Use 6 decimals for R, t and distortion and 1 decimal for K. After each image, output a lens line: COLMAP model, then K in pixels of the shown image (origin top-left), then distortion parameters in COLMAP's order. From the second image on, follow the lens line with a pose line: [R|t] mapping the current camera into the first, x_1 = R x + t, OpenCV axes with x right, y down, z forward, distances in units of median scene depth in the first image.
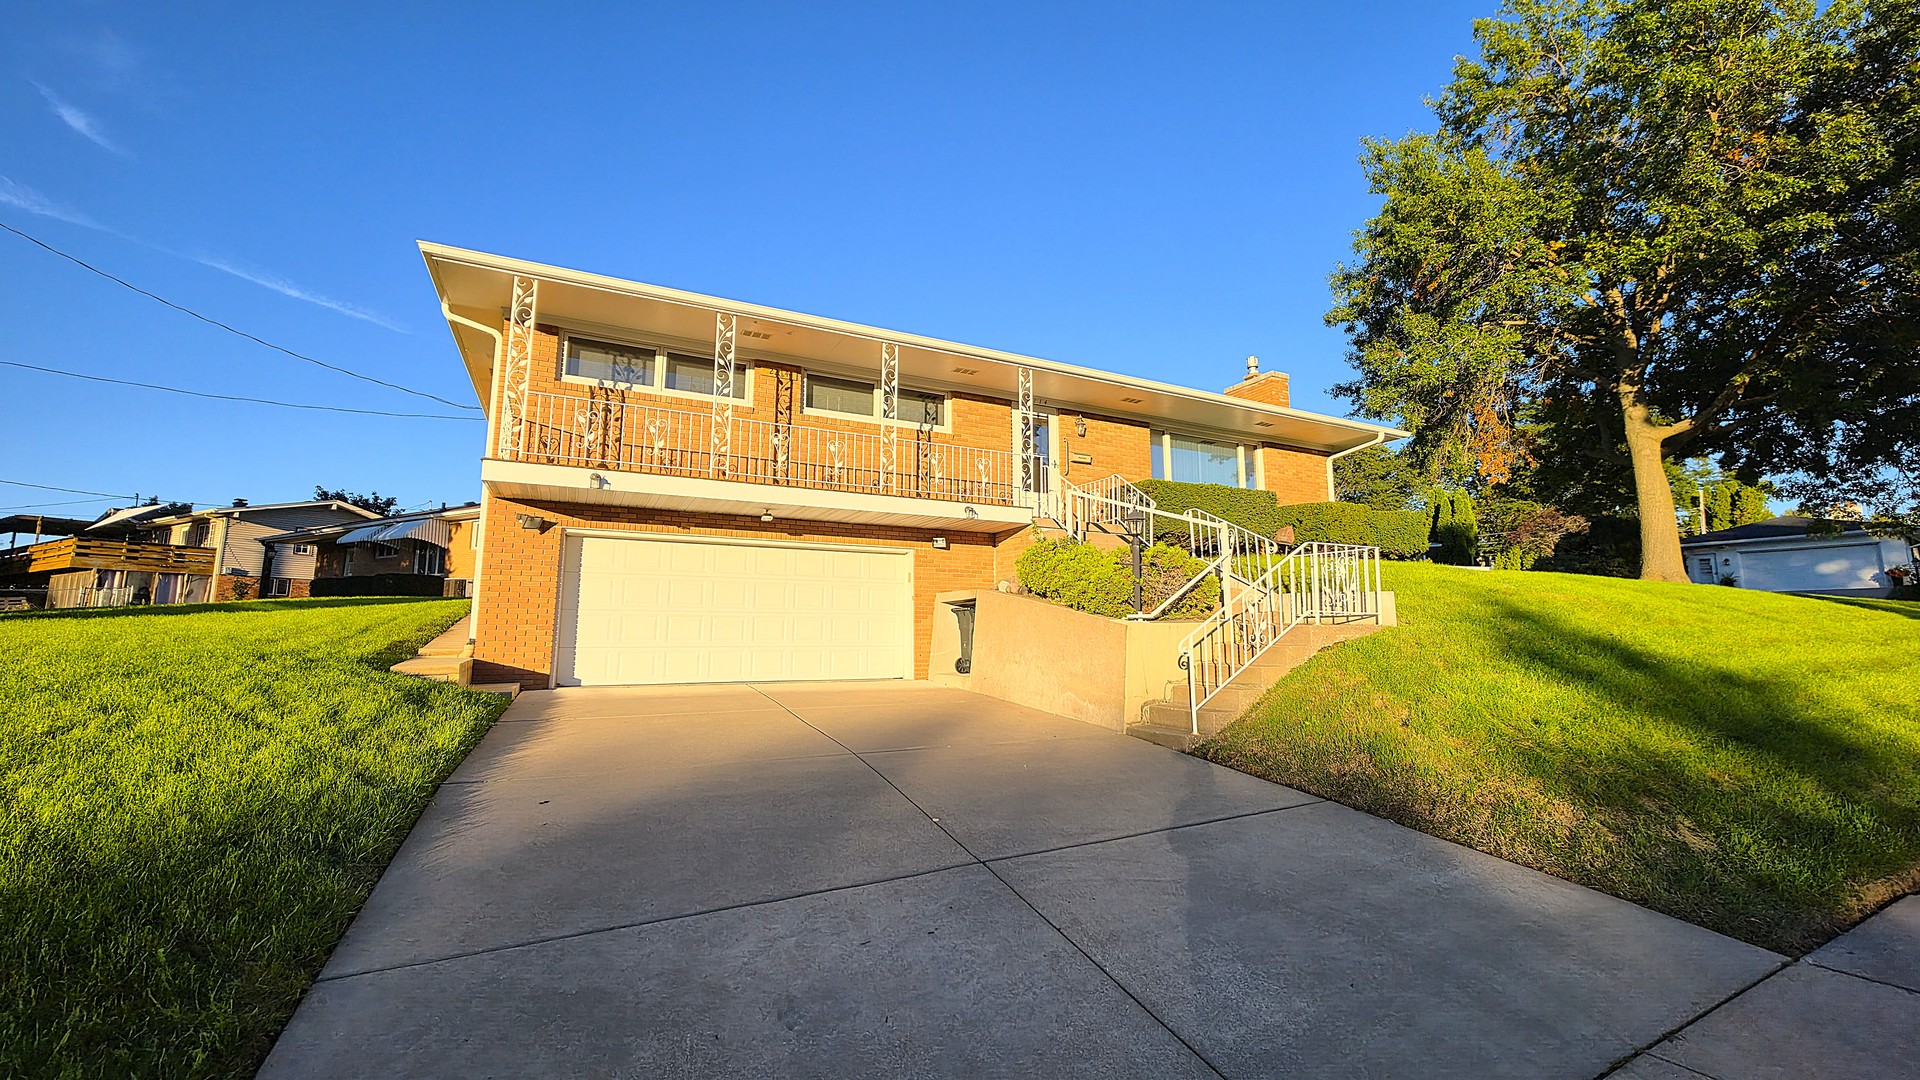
lens RADIAL K [[777.4, 0, 963.1], [0, 777.4, 520.6], [0, 0, 1]] dist [-0.000713, -0.000148]
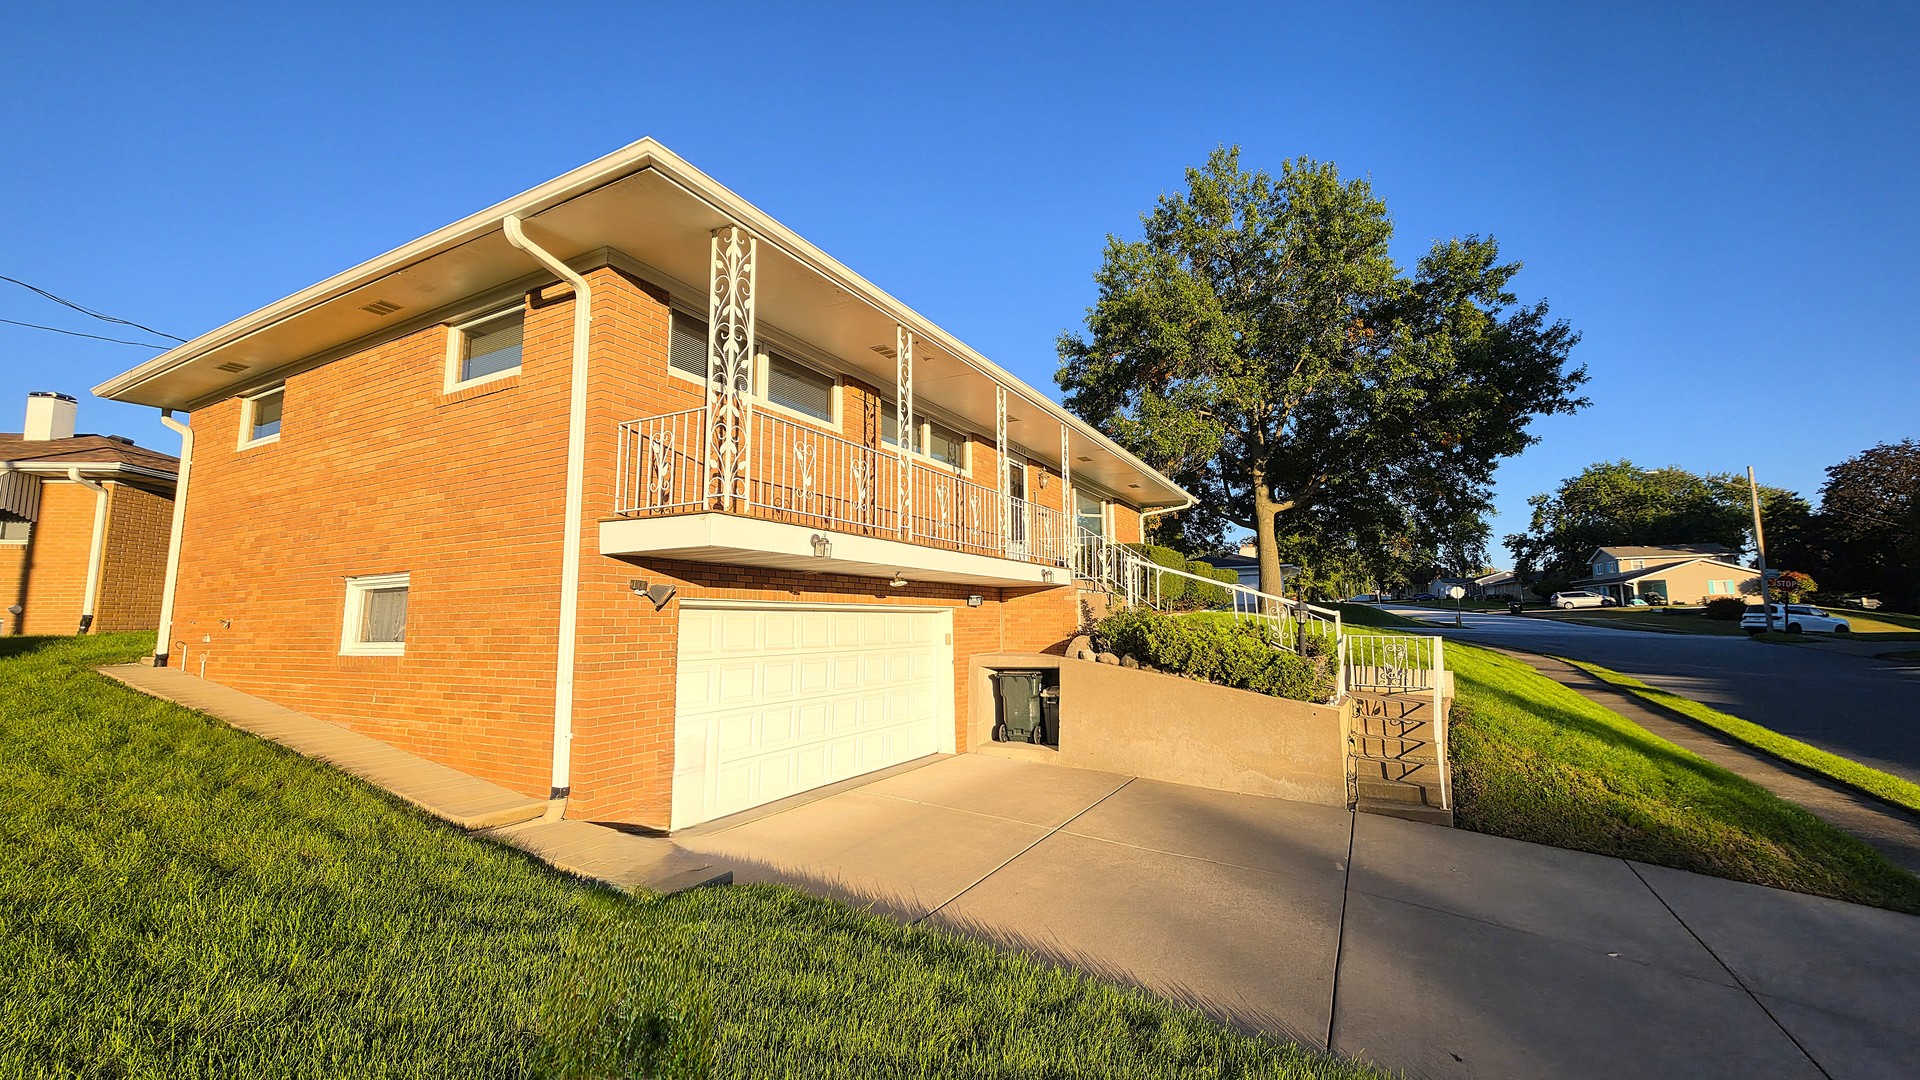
lens RADIAL K [[777.4, 0, 985.9], [0, 777.4, 522.2], [0, 0, 1]] dist [-0.000713, -0.000148]
pose [[0.812509, 0.067624, 0.579013, -0.549554], [-0.078201, 0.996915, -0.006695, -0.057688], [-0.577679, -0.039840, 0.815291, 0.242411]]
